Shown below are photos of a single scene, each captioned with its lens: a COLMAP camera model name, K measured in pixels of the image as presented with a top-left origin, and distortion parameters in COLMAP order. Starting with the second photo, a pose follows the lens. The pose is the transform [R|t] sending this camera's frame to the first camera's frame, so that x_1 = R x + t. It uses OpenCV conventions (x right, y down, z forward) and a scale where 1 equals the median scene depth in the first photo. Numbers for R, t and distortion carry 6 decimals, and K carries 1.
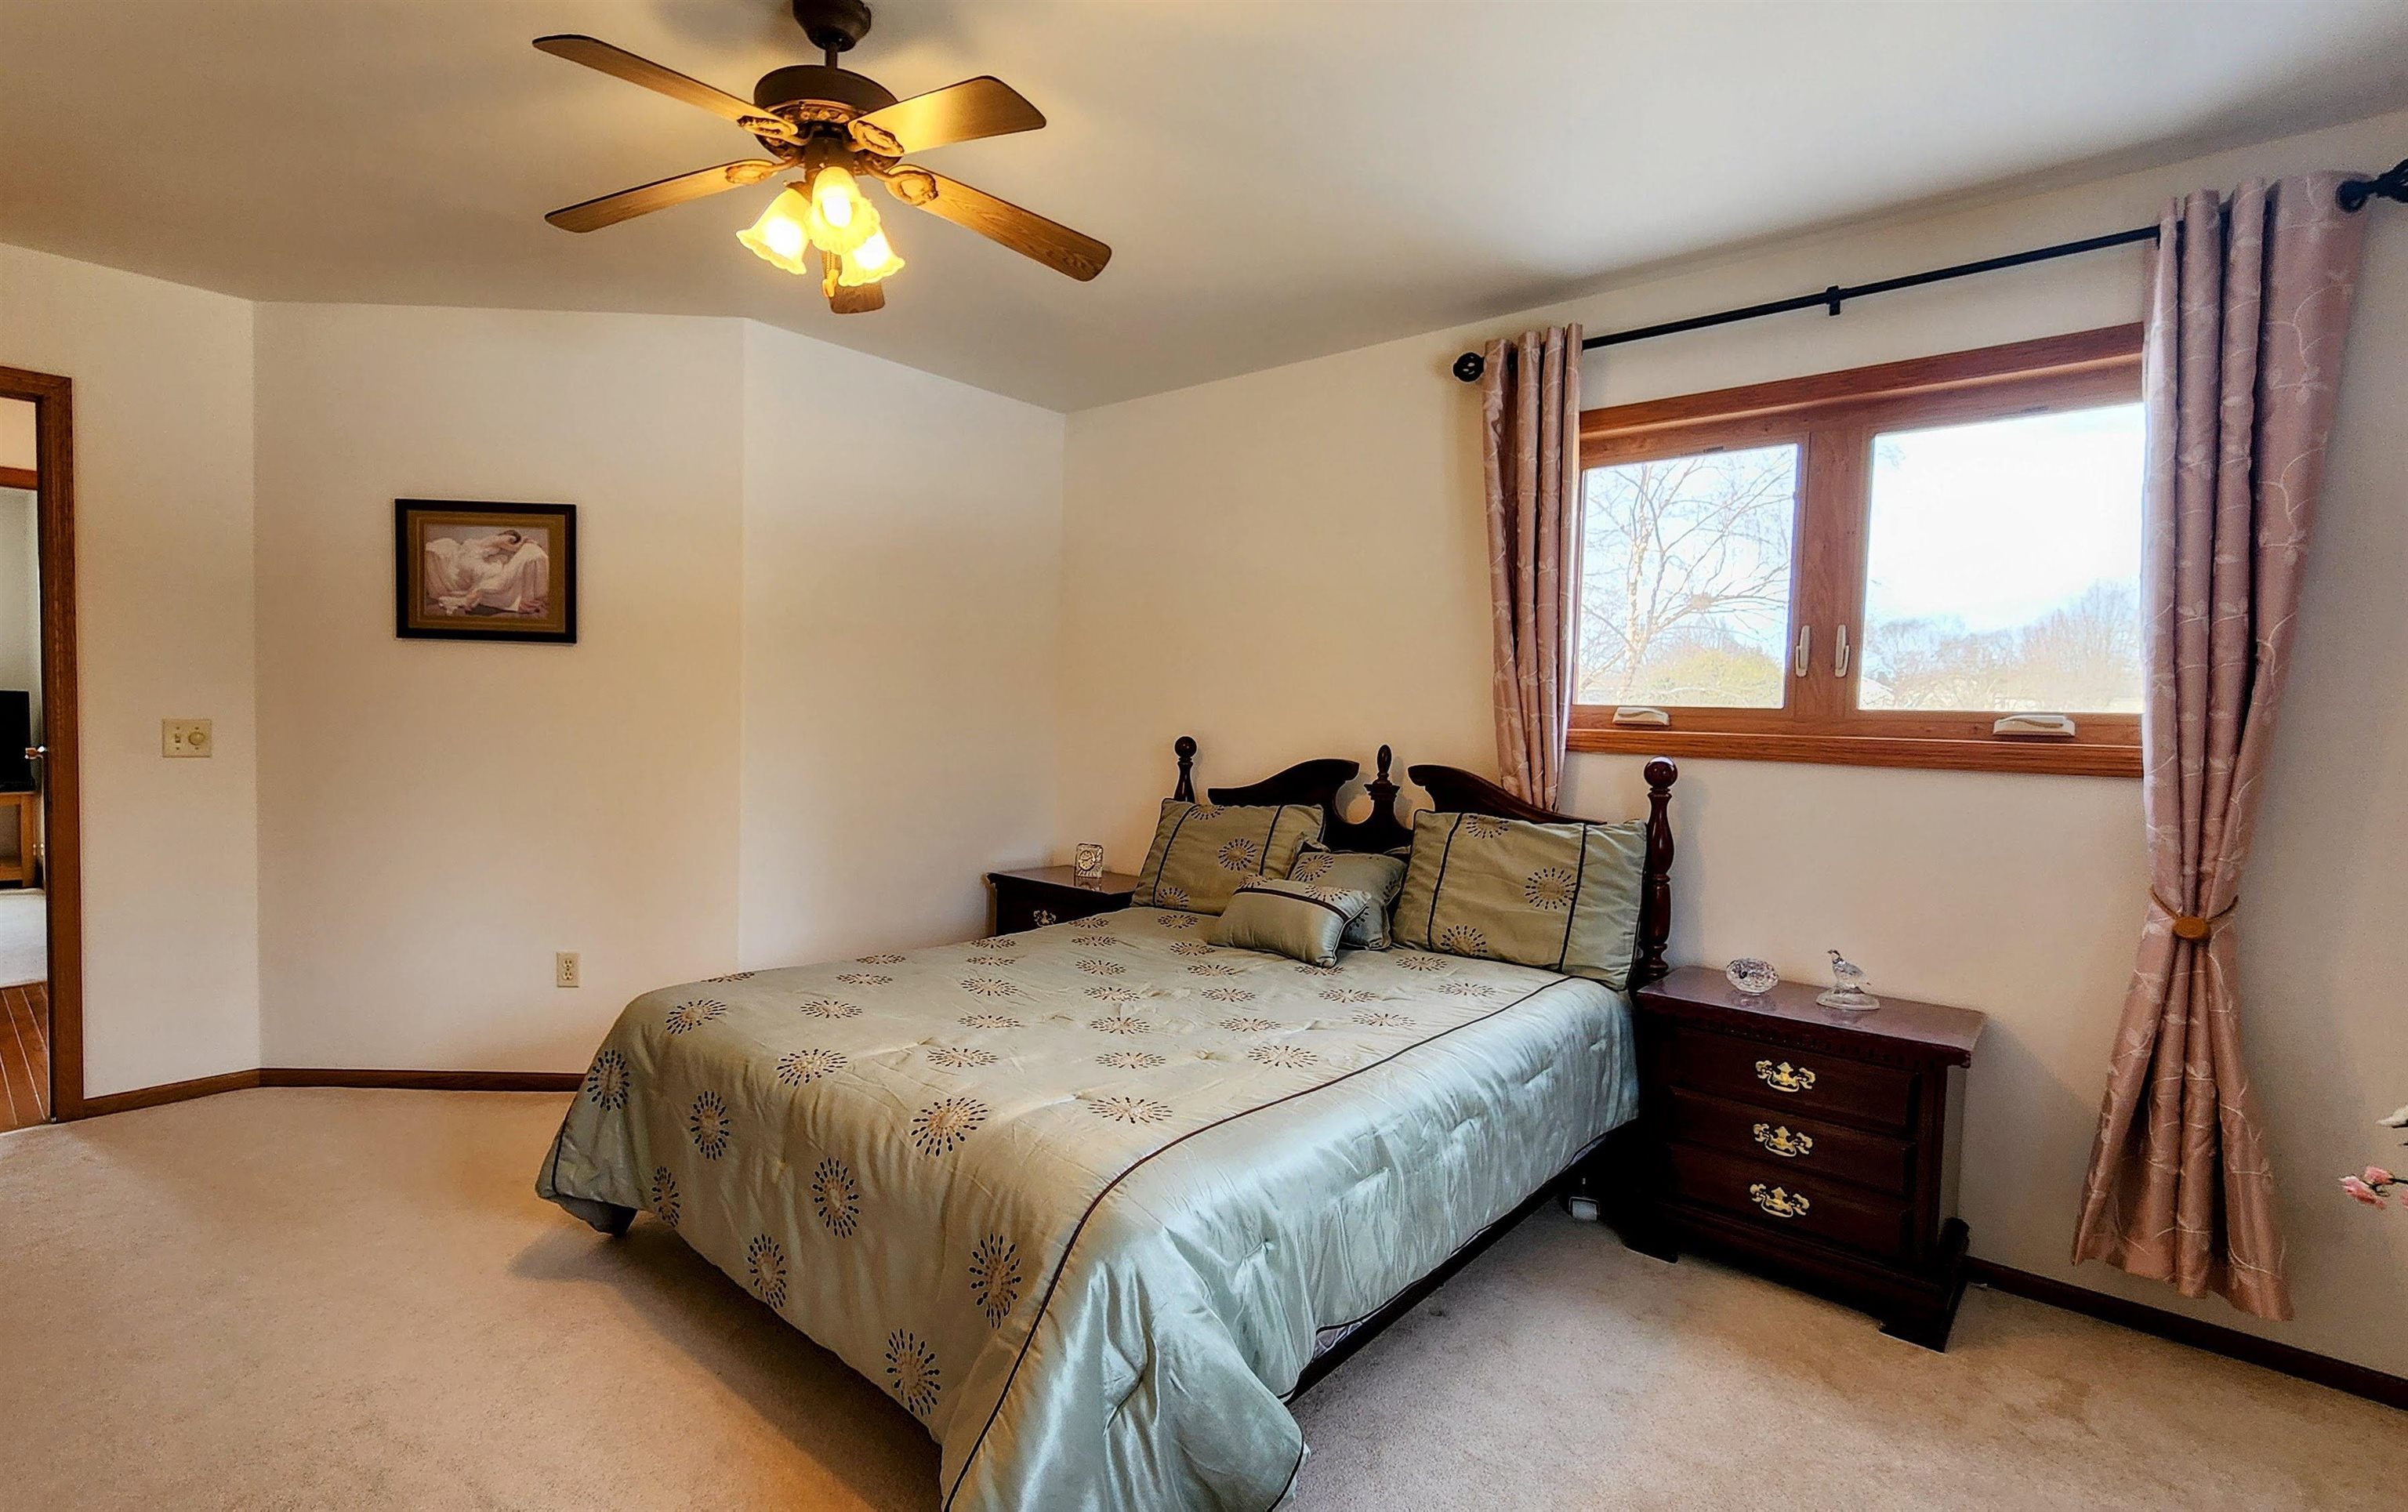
lens RADIAL K [[1106.4, 0, 1091.1], [0, 1106.4, 767.7], [0, 0, 1]] dist [0.001006, -0.000539]
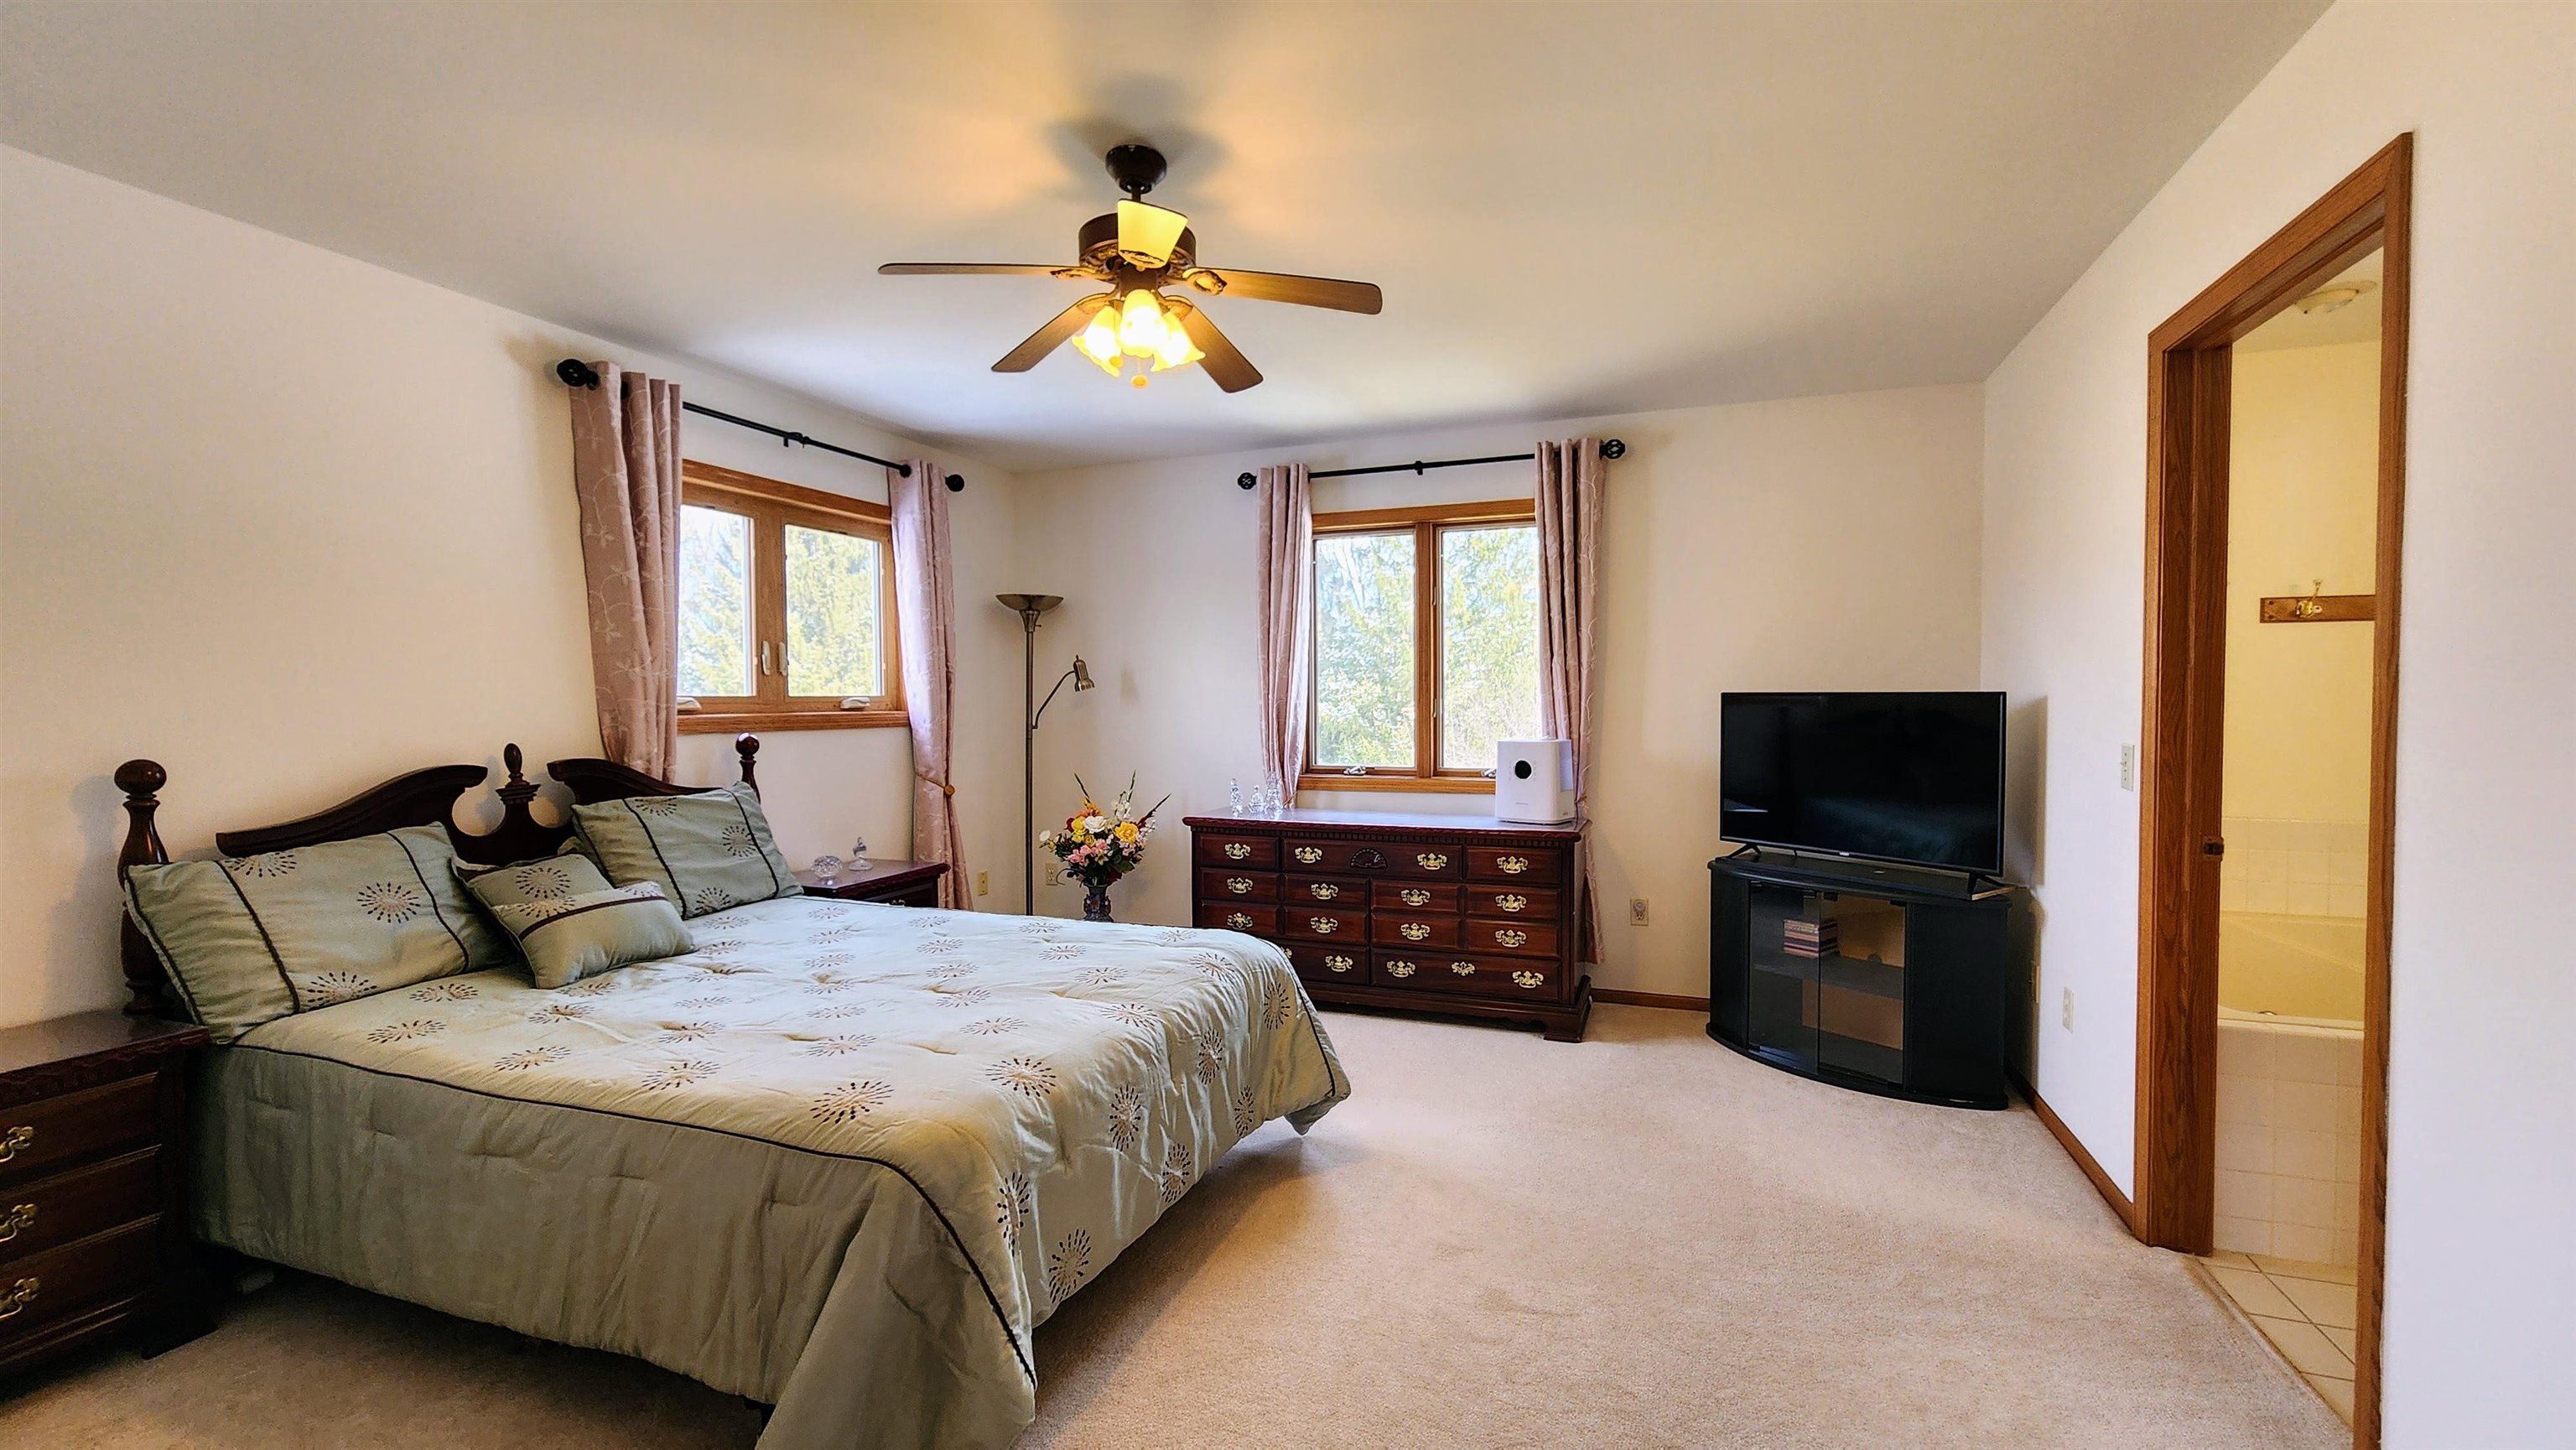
lens RADIAL K [[1056.4, 0, 1288.0], [0, 1056.4, 725.0], [0, 0, 1]] dist [0.000061, -0.000082]
pose [[-0.377237, -0.049295, 0.924804, -0.899389], [0.044973, 0.996429, 0.071458, -0.078858], [-0.925024, 0.068548, -0.373673, 0.820899]]
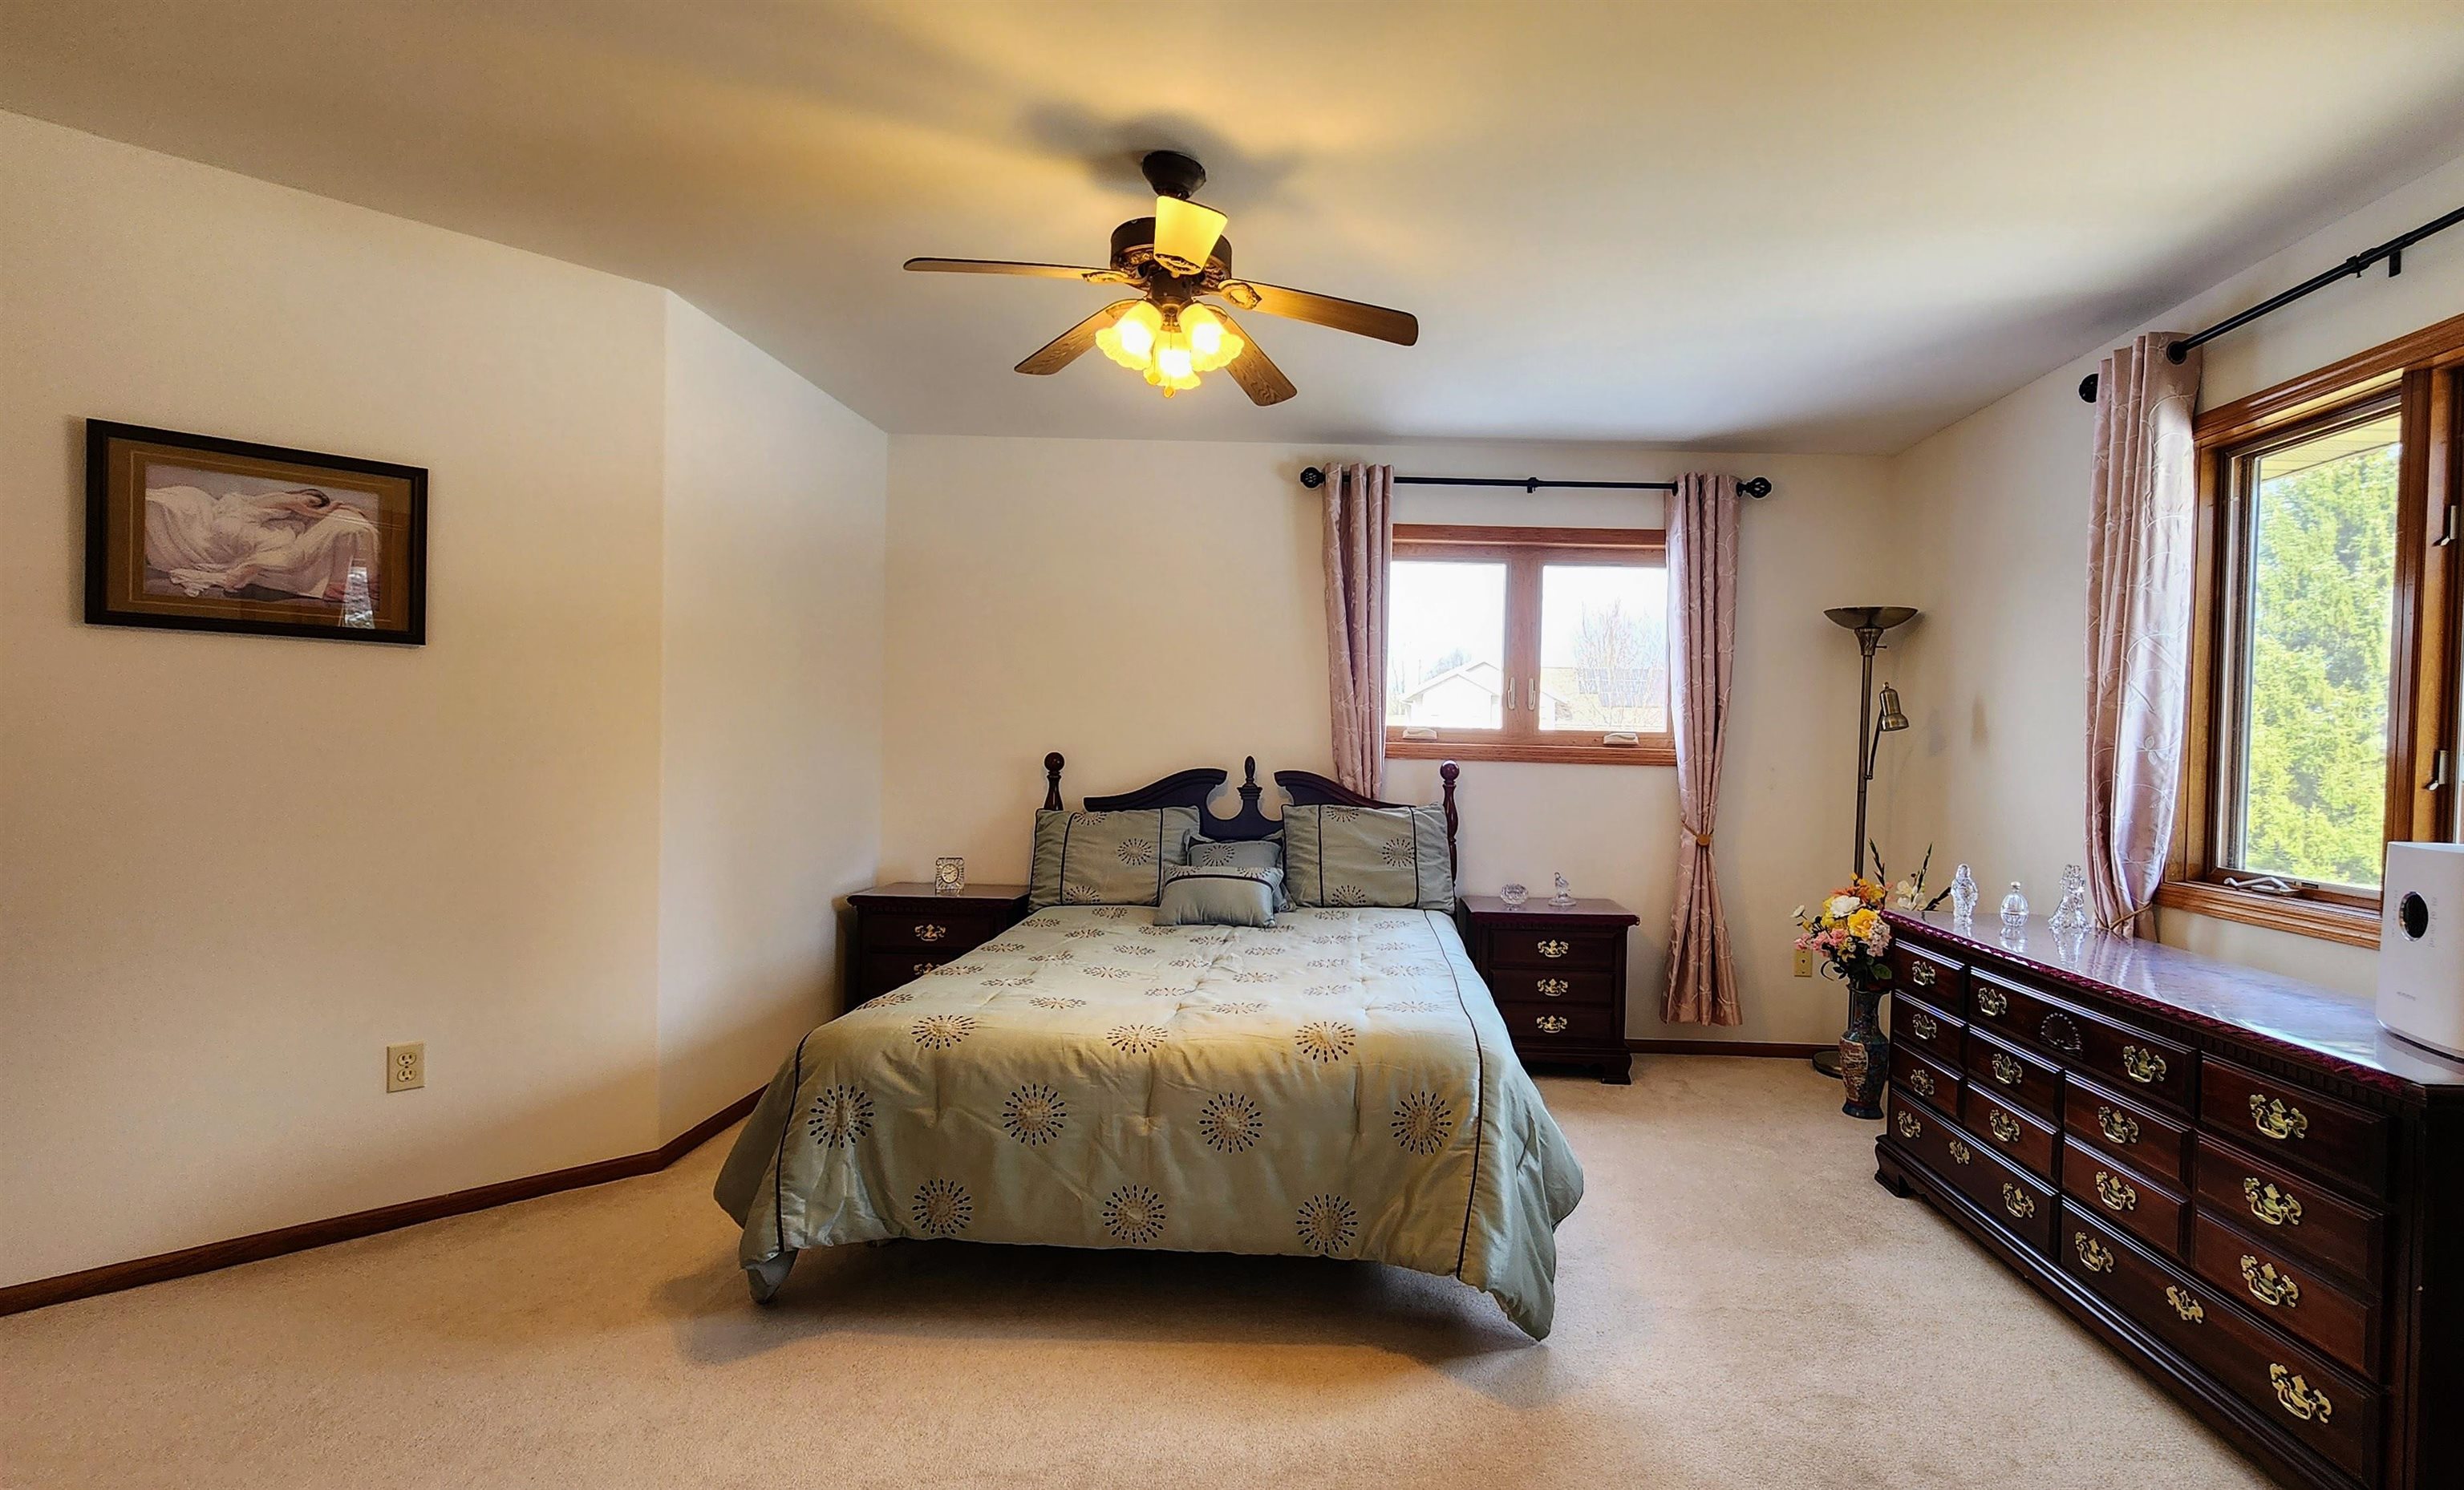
lens RADIAL K [[1085.5, 0, 1350.6], [0, 1085.5, 764.2], [0, 0, 1]] dist [-0.002350, -0.000028]
pose [[0.732828, -0.023013, 0.680024, -0.571104], [0.031070, 0.999517, 0.000342, -0.009313], [-0.679704, 0.020877, 0.733190, -0.004580]]
